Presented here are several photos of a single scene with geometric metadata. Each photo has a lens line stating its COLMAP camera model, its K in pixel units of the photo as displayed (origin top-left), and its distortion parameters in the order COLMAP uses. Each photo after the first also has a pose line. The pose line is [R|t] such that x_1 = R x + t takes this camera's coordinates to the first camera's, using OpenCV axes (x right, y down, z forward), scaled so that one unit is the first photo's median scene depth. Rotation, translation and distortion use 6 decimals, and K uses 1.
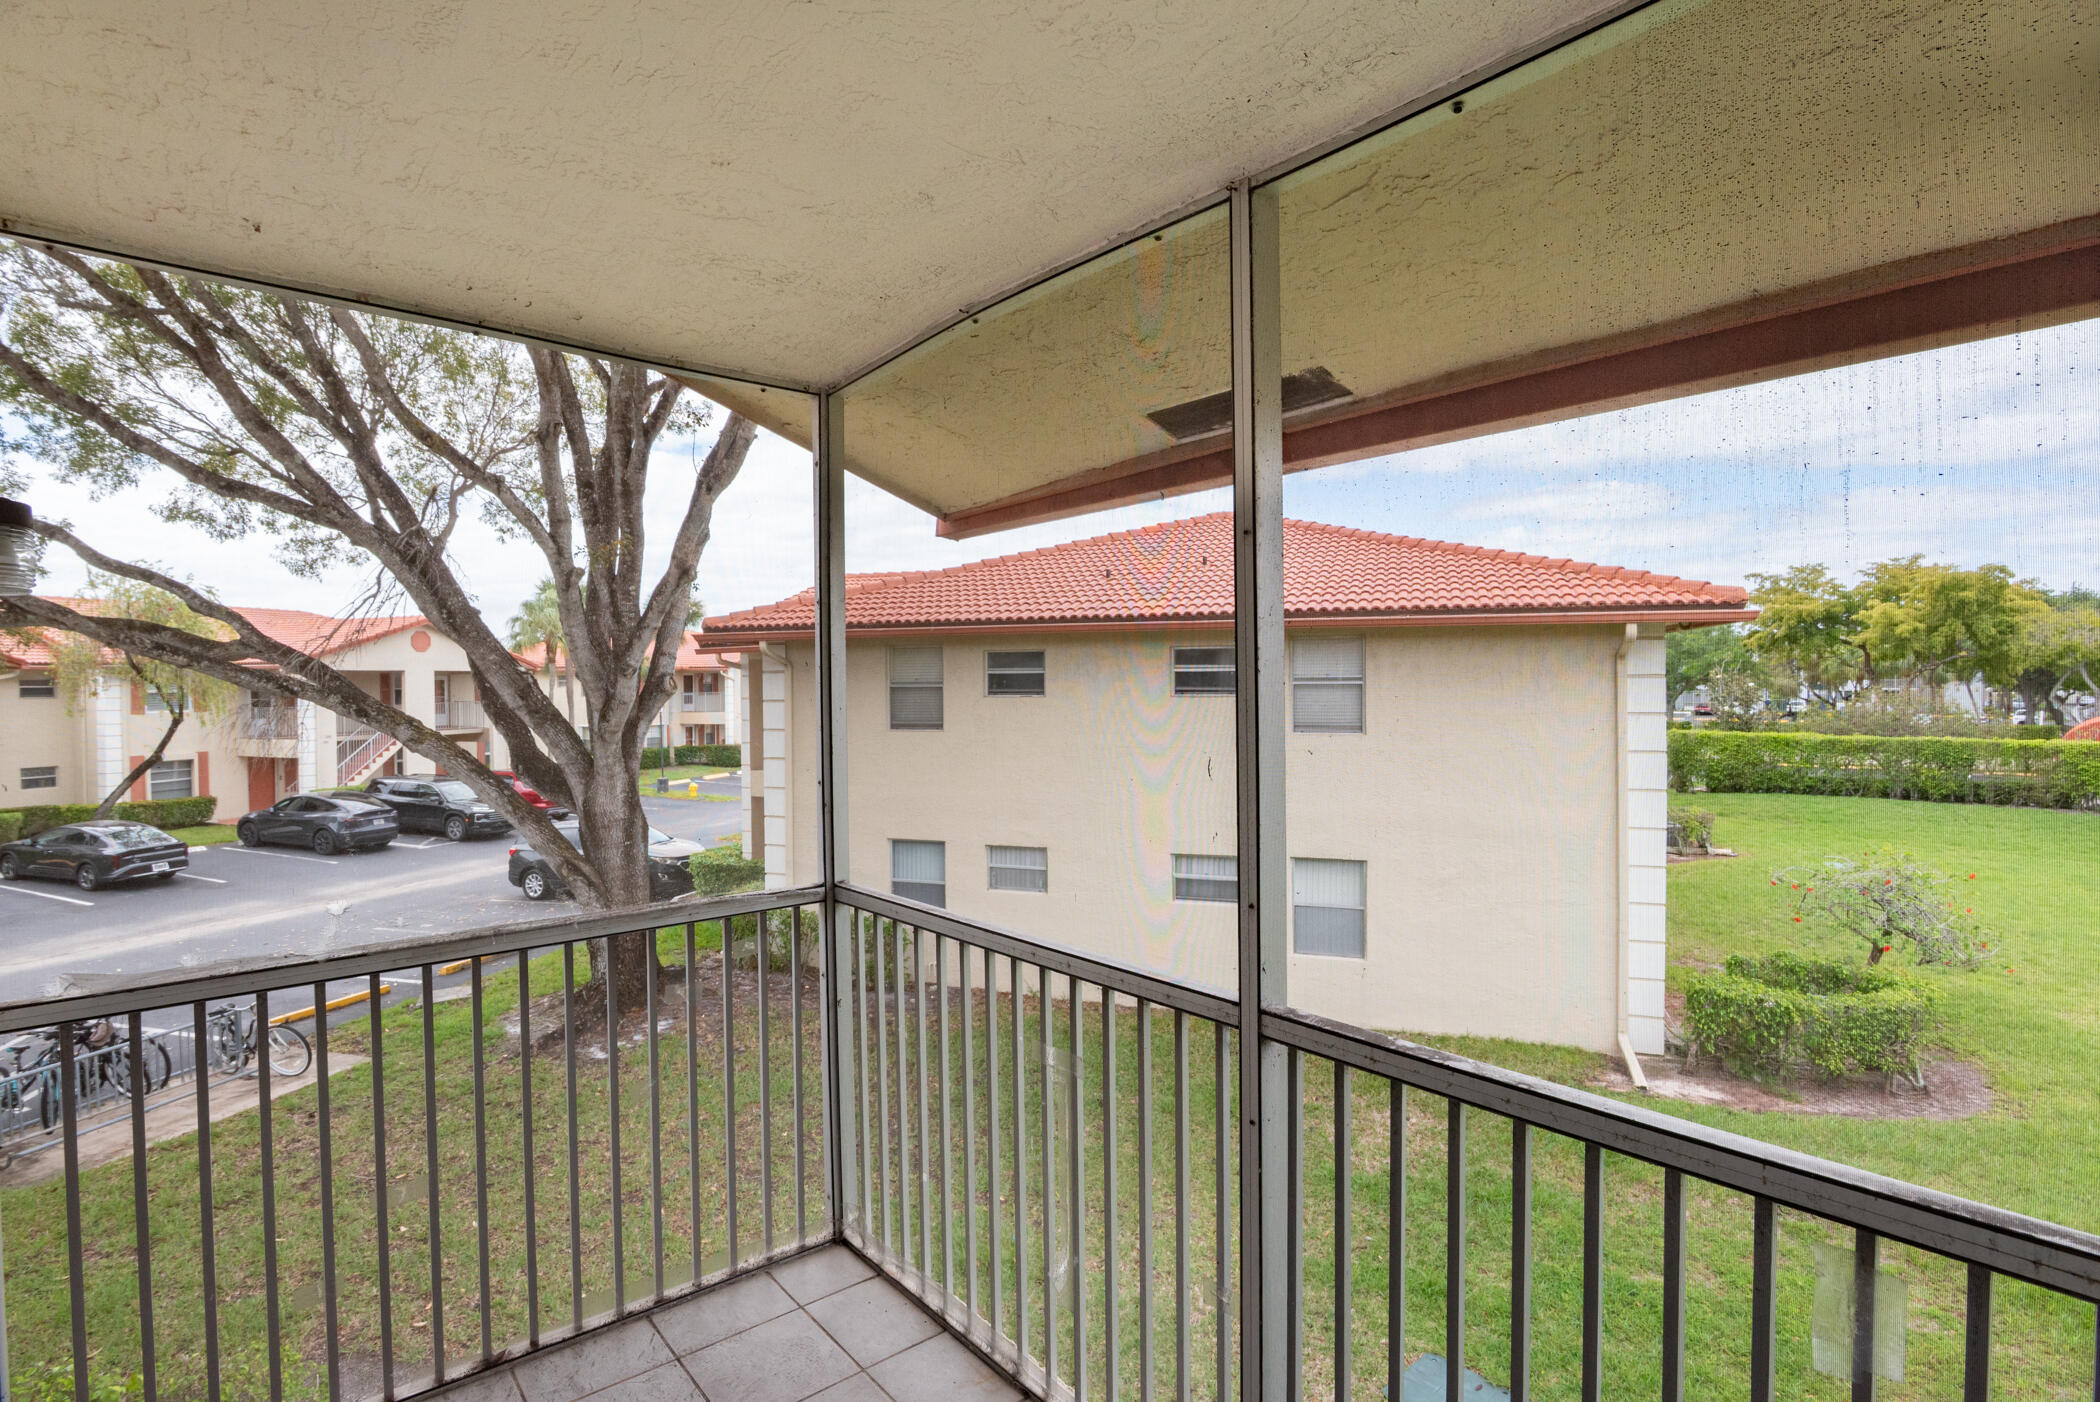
lens RADIAL K [[1021.4, 0, 1054.4], [0, 1021.4, 700.8], [0, 0, 1]] dist [-0.019776, -0.000430]
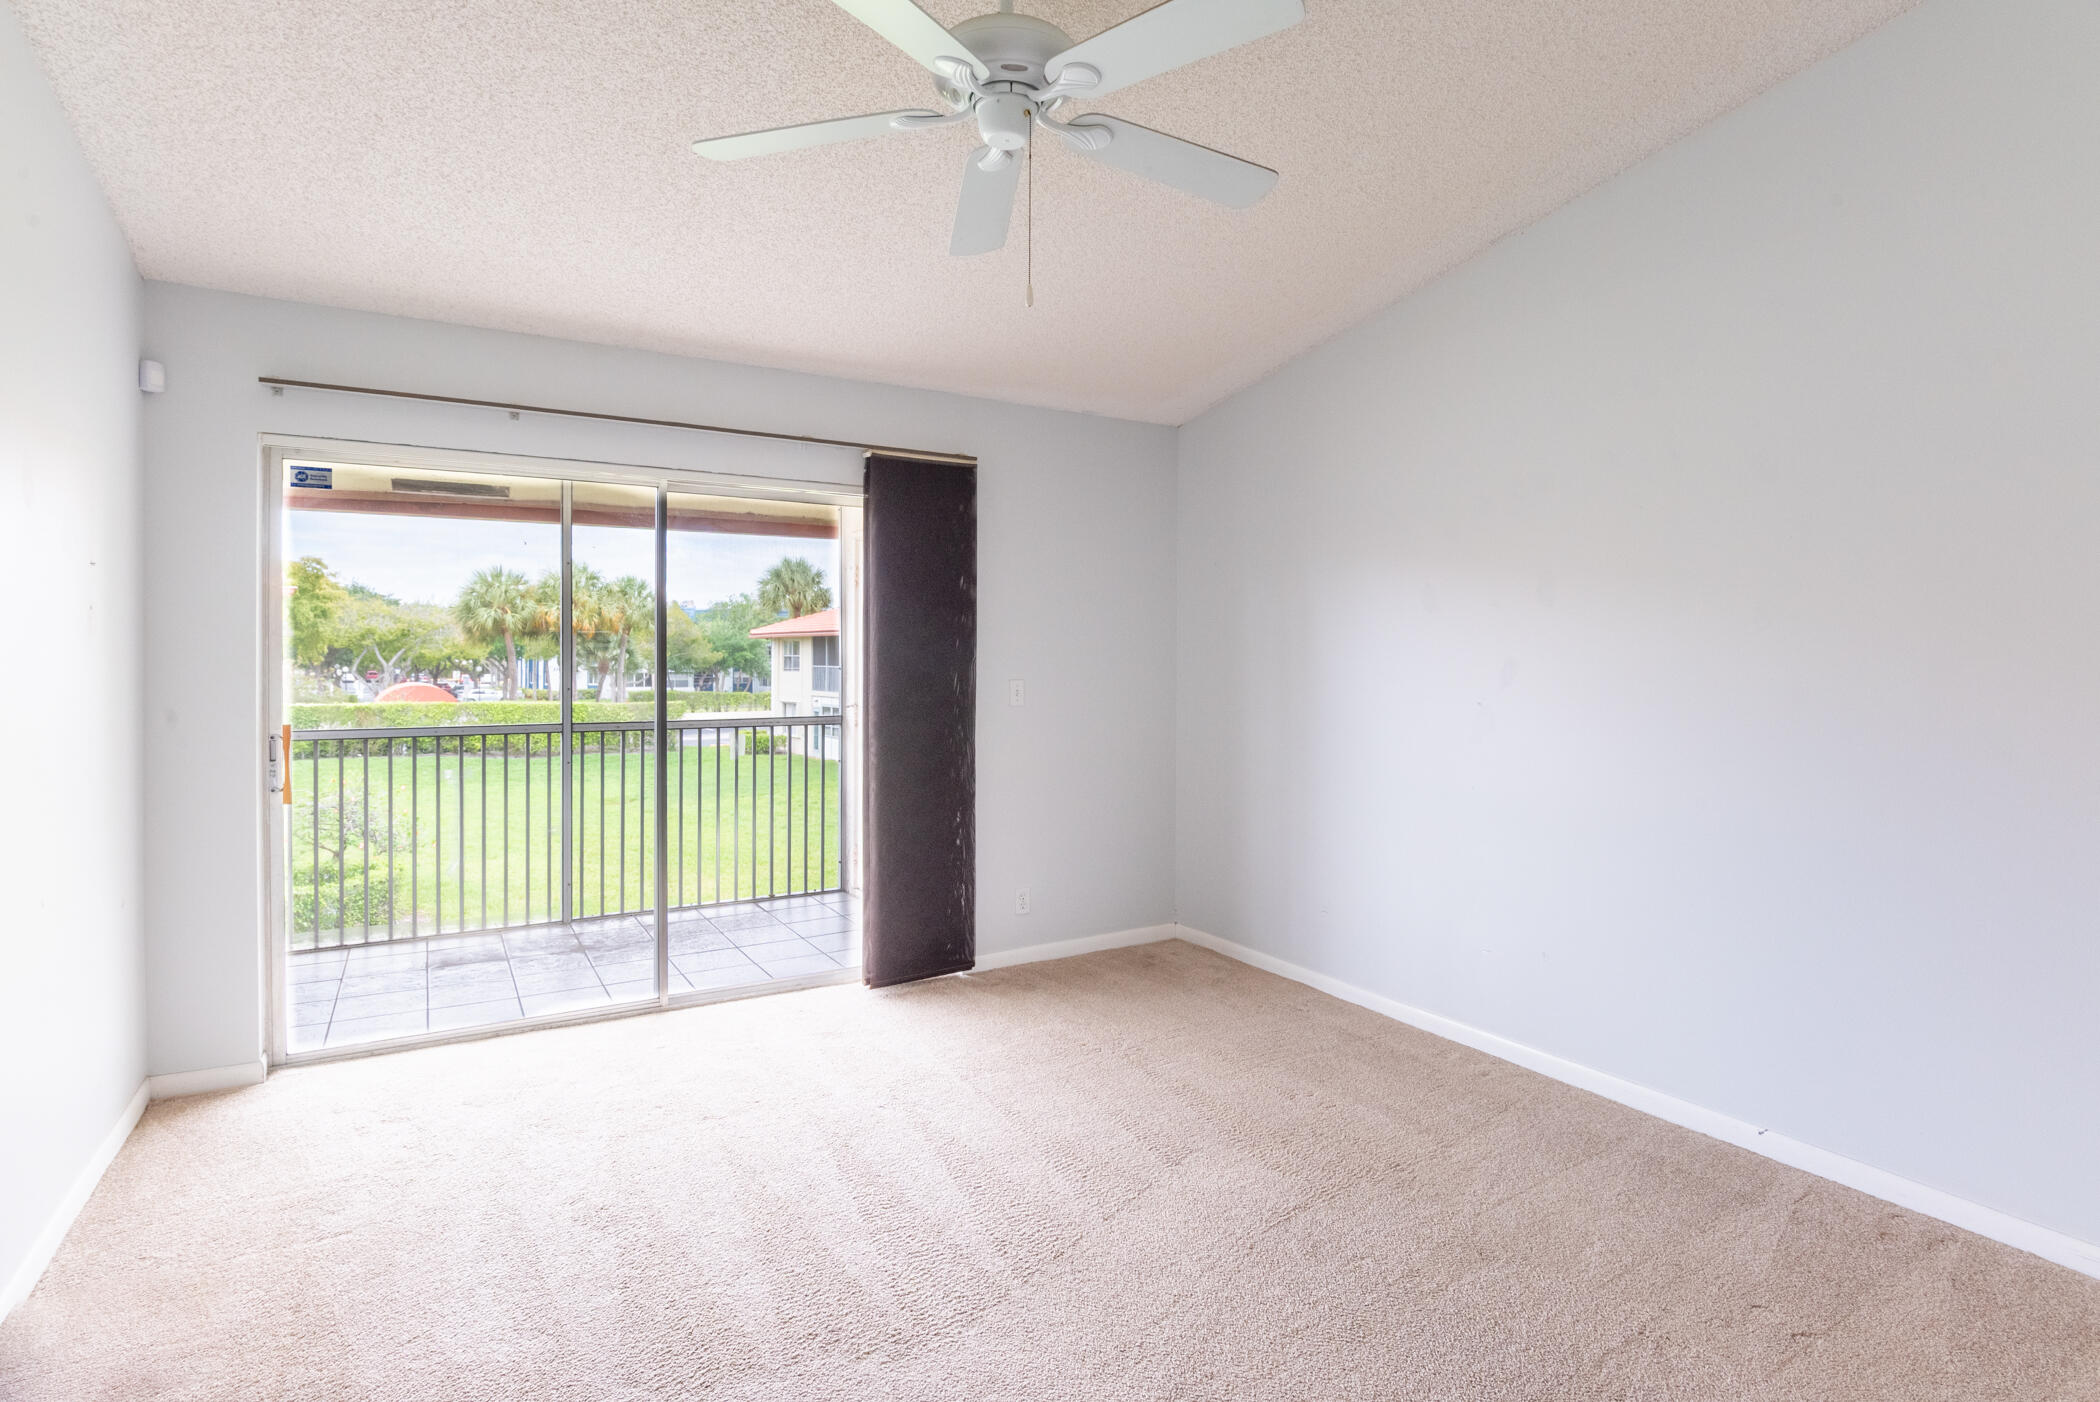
lens RADIAL K [[1058.5, 0, 1045.7], [0, 1058.5, 663.7], [0, 0, 1]] dist [-0.023160, 0.001824]
pose [[0.167481, 0.005051, 0.985862, -0.115120], [0.013082, 0.999887, -0.007345, 0.007356], [-0.985788, 0.014127, 0.167396, -0.039602]]
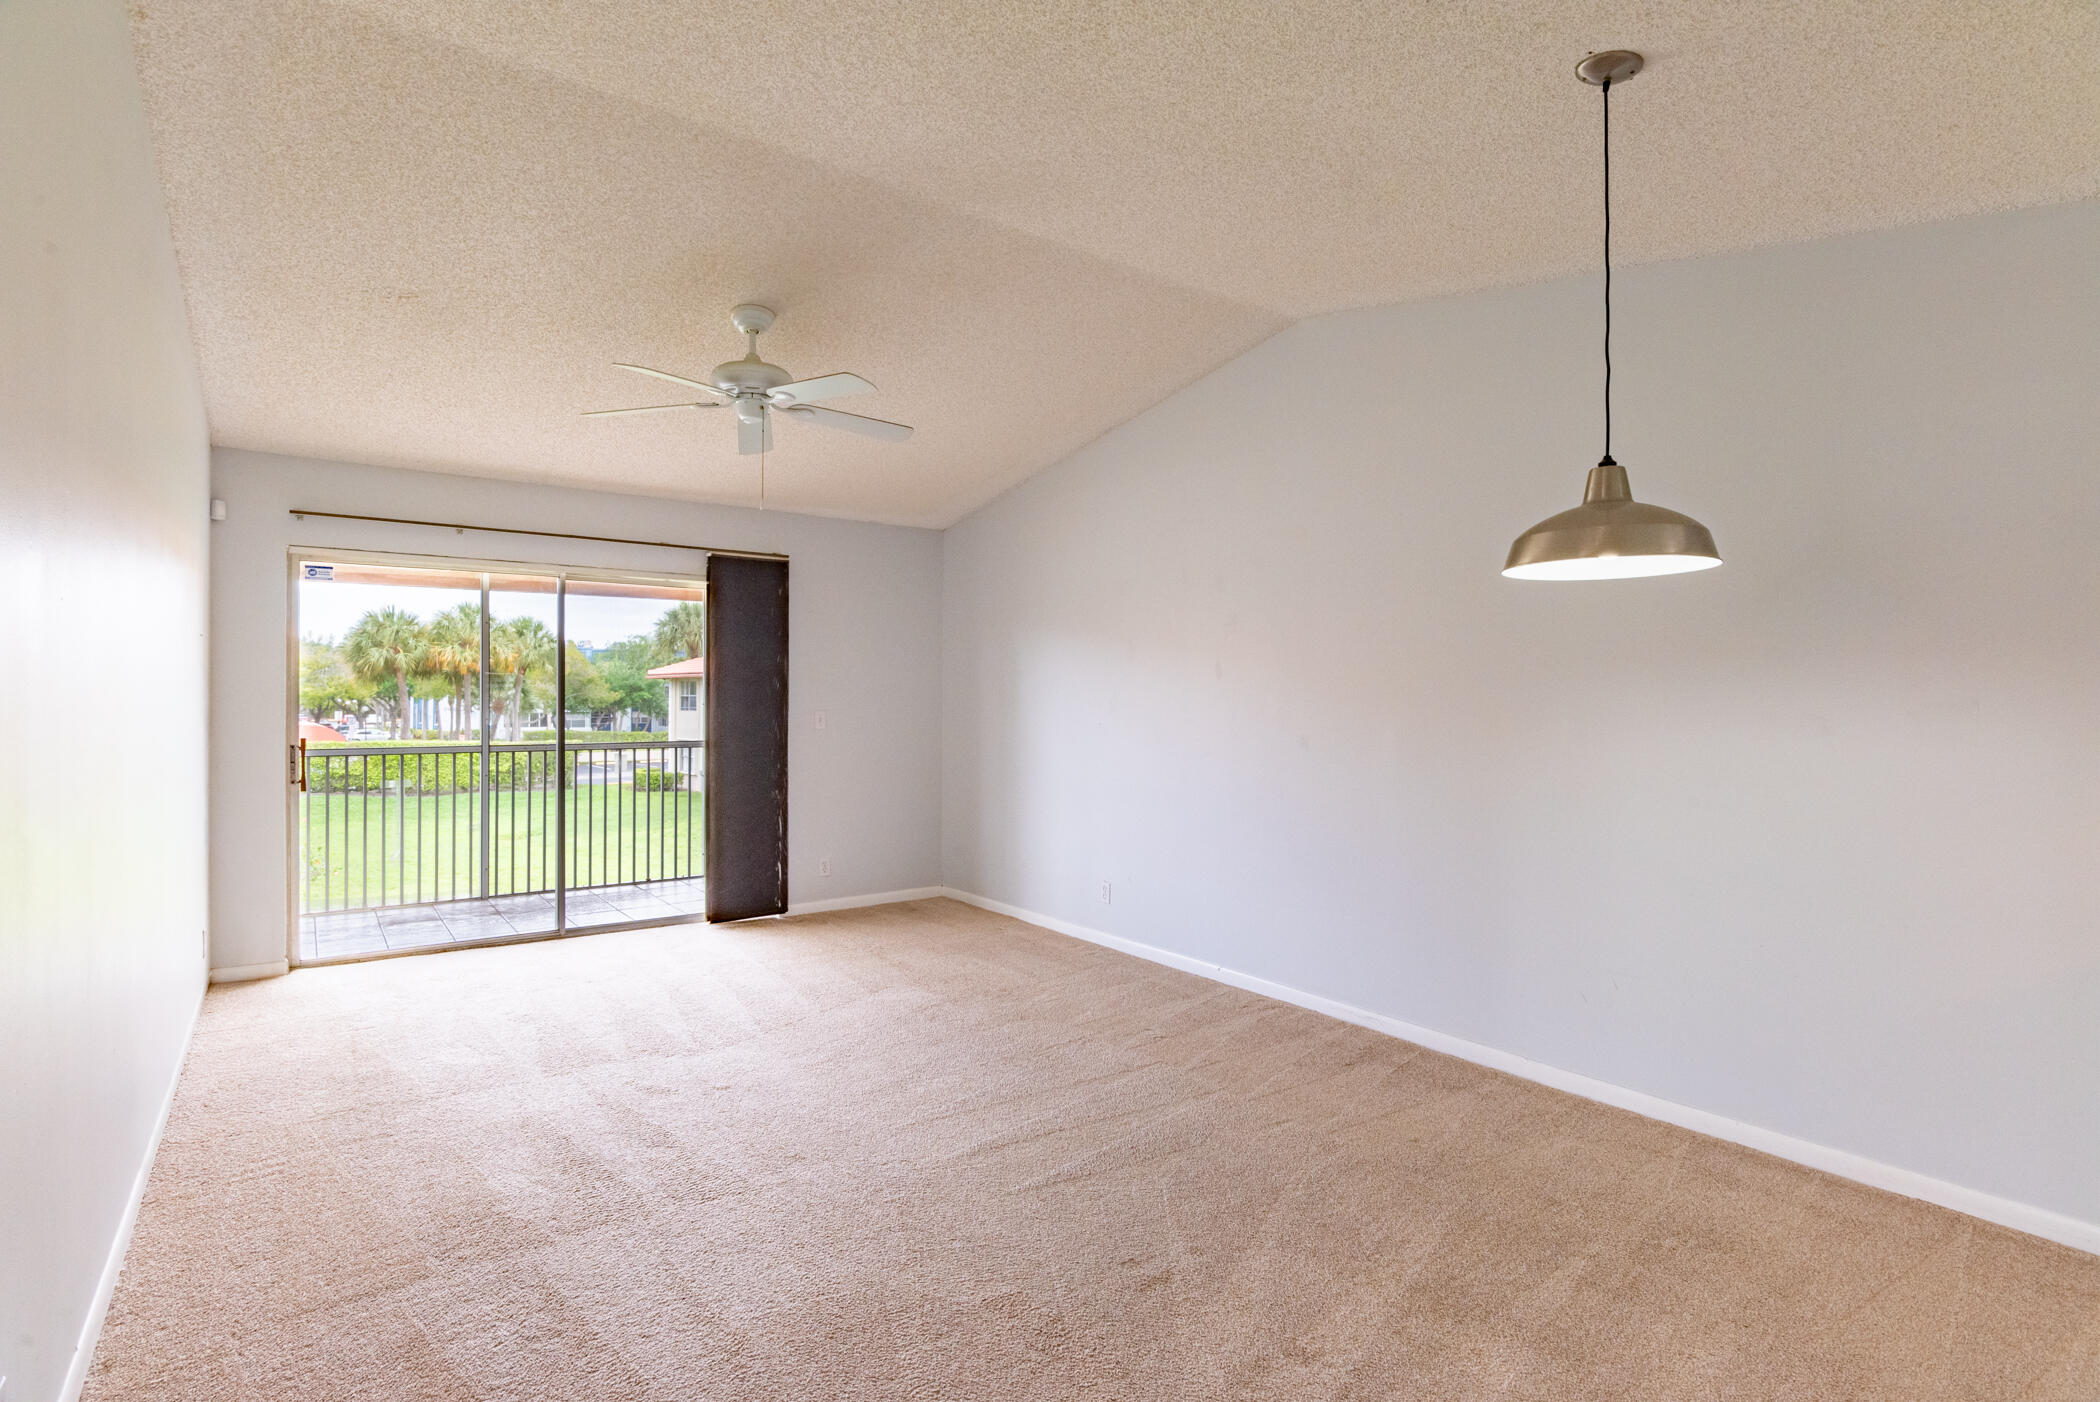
lens RADIAL K [[1058.5, 0, 1059.0], [0, 1058.5, 698.7], [0, 0, 1]] dist [-0.023160, 0.001824]
pose [[0.072743, 0.010235, 0.997298, -0.159962], [0.013609, 0.999844, -0.011254, 0.008677], [-0.997258, 0.014391, 0.072593, -0.064570]]
